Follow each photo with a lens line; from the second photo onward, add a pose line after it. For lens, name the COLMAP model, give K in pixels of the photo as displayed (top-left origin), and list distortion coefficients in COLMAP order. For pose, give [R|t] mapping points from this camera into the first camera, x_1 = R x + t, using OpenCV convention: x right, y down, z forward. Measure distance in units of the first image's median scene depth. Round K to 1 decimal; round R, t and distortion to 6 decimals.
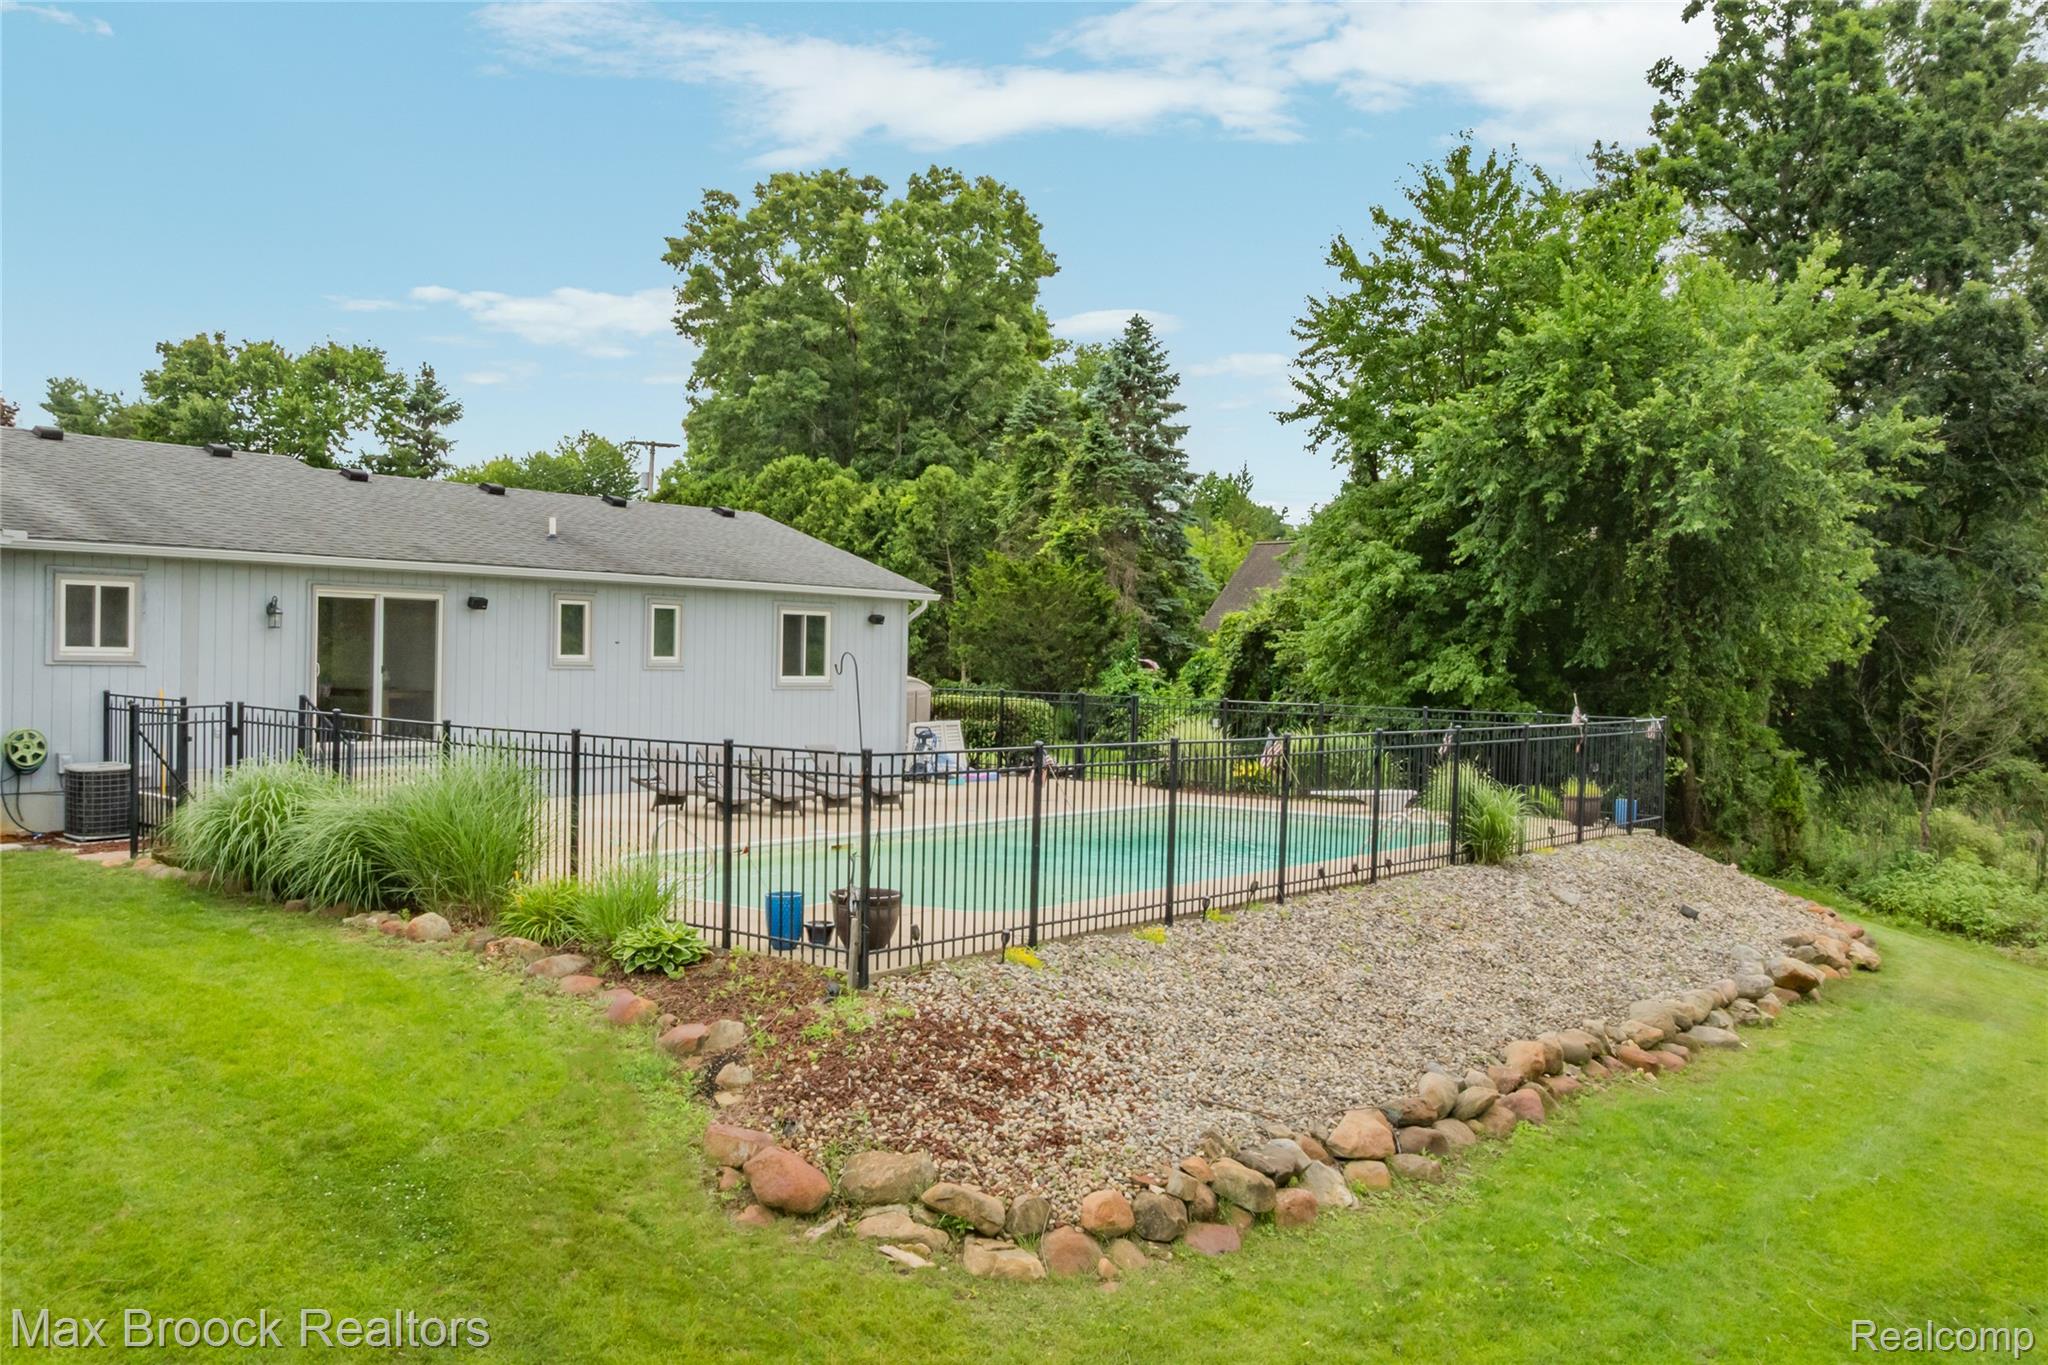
lens RADIAL K [[1715.7, 0, 1025.9], [0, 1715.7, 679.2], [0, 0, 1]] dist [-0.011789, 0.004277]
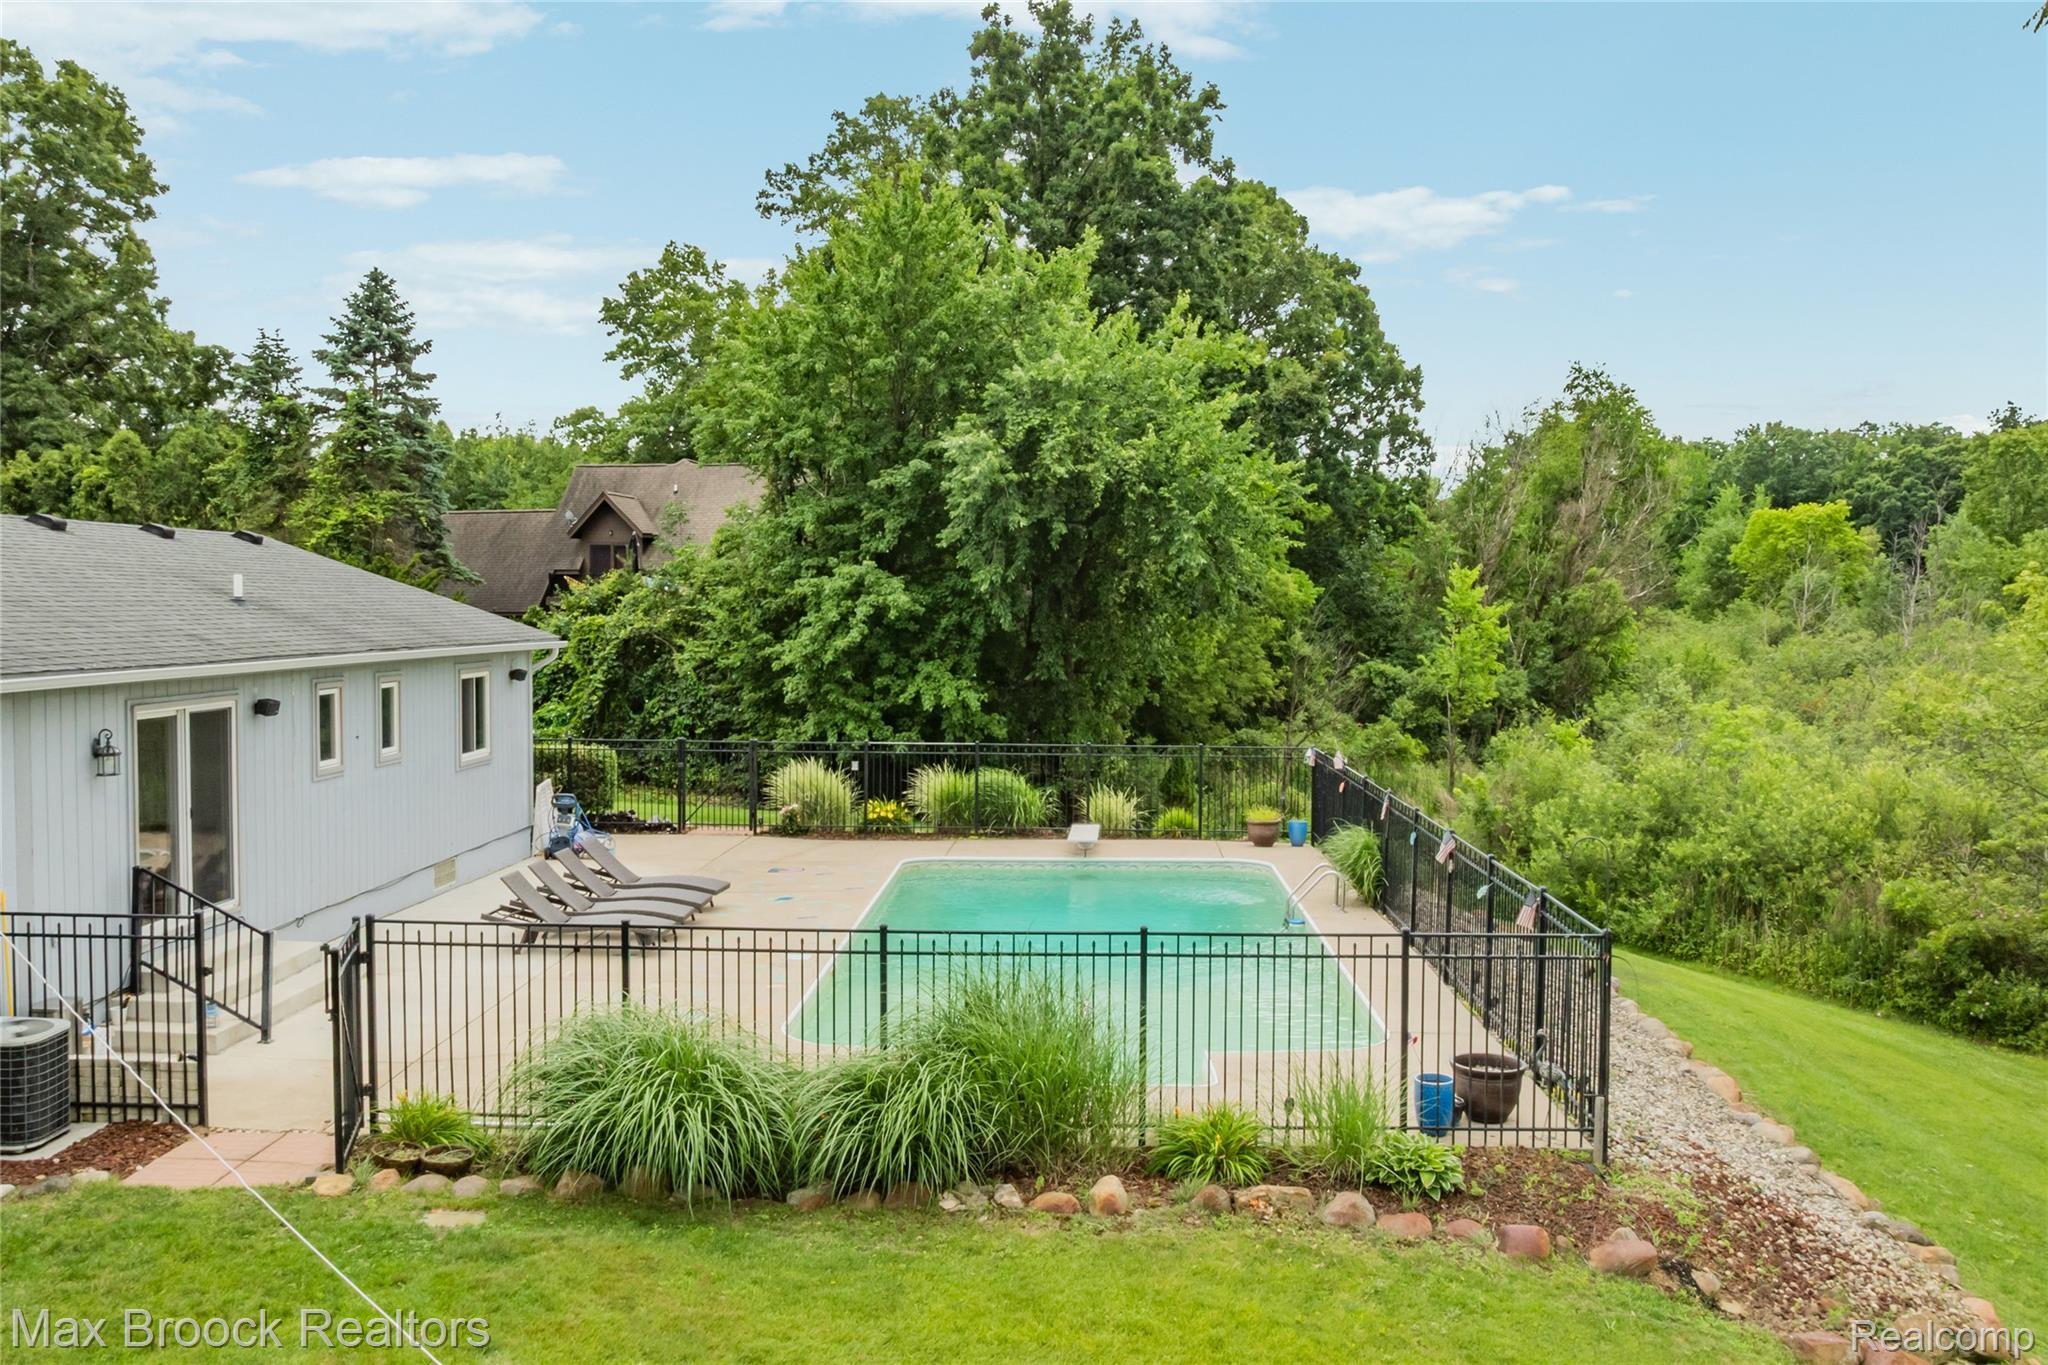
lens RADIAL K [[1715.7, 0, 1025.1], [0, 1715.7, 678.5], [0, 0, 1]] dist [-0.011789, 0.004277]
pose [[0.798673, -0.042547, 0.600260, -0.366974], [0.019437, 0.998801, 0.044933, -0.061197], [-0.601452, -0.024220, 0.798542, 0.154611]]
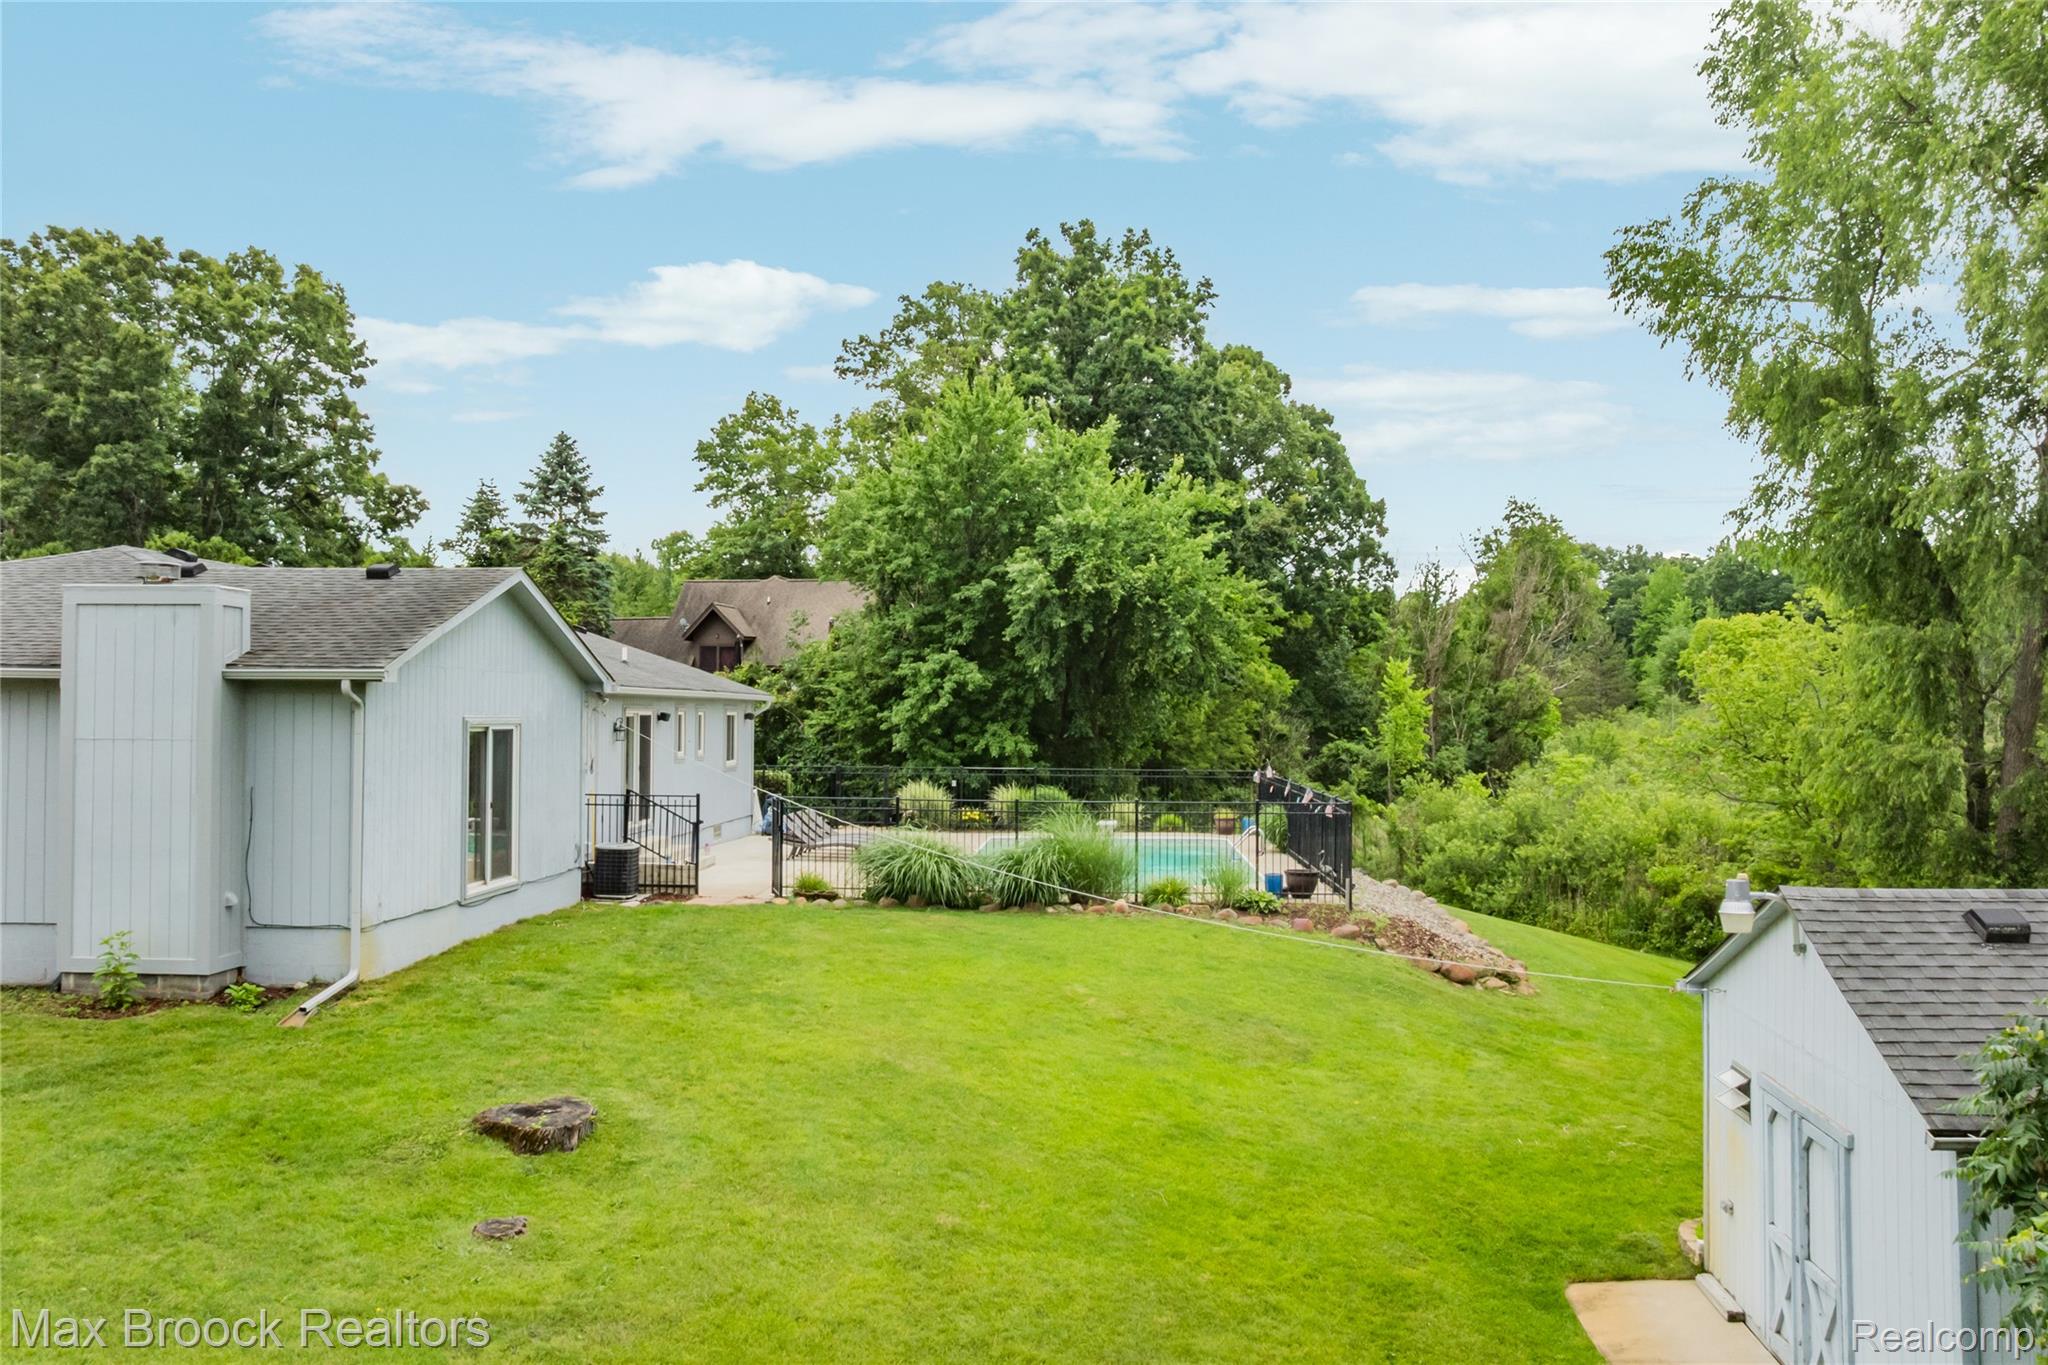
lens RADIAL K [[1715.7, 0, 1024.1], [0, 1715.7, 679.7], [0, 0, 1]] dist [-0.011789, 0.004277]
pose [[0.805454, -0.003070, 0.592650, -0.657291], [0.018261, 0.999640, -0.019639, -0.030547], [-0.592376, 0.026640, 0.805221, -0.198492]]
